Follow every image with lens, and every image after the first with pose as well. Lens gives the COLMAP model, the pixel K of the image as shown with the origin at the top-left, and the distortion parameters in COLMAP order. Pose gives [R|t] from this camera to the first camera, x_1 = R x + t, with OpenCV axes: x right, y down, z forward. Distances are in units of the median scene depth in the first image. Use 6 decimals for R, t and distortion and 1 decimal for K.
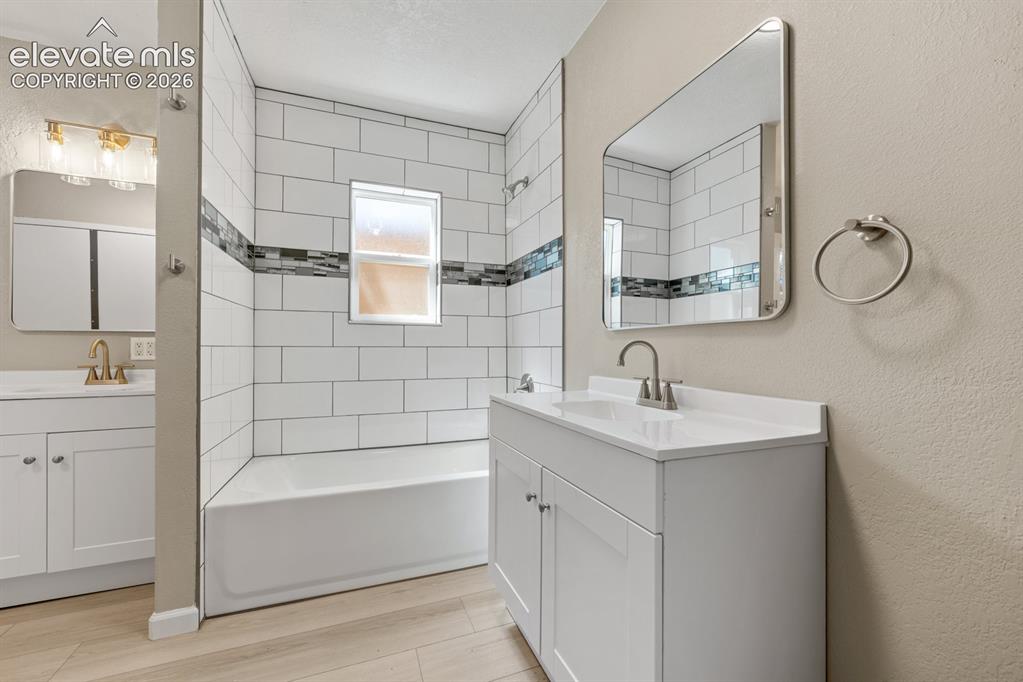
lens RADIAL K [[407.6, 0, 510.9], [0, 407.6, 343.6], [0, 0, 1]] dist [0.002484, -0.000423]
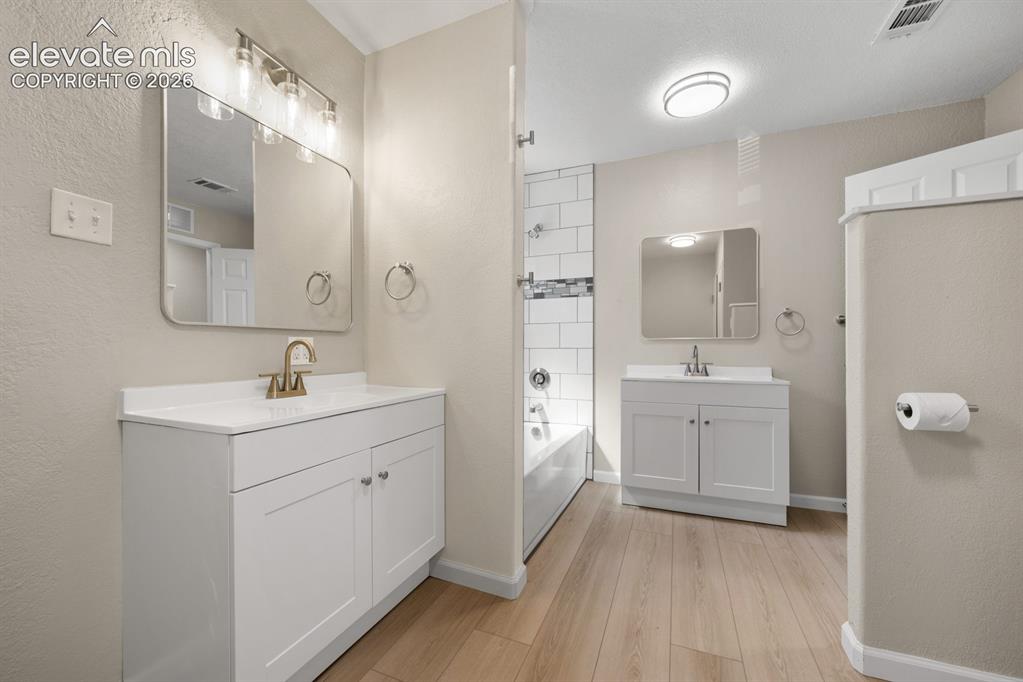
lens RADIAL K [[407.6, 0, 509.8], [0, 407.6, 347.8], [0, 0, 1]] dist [0.002484, -0.000423]
pose [[0.687606, -0.000012, 0.726084, -1.280419], [-0.008198, 0.999936, 0.007780, -0.003672], [-0.726037, -0.011302, 0.687562, 0.157480]]
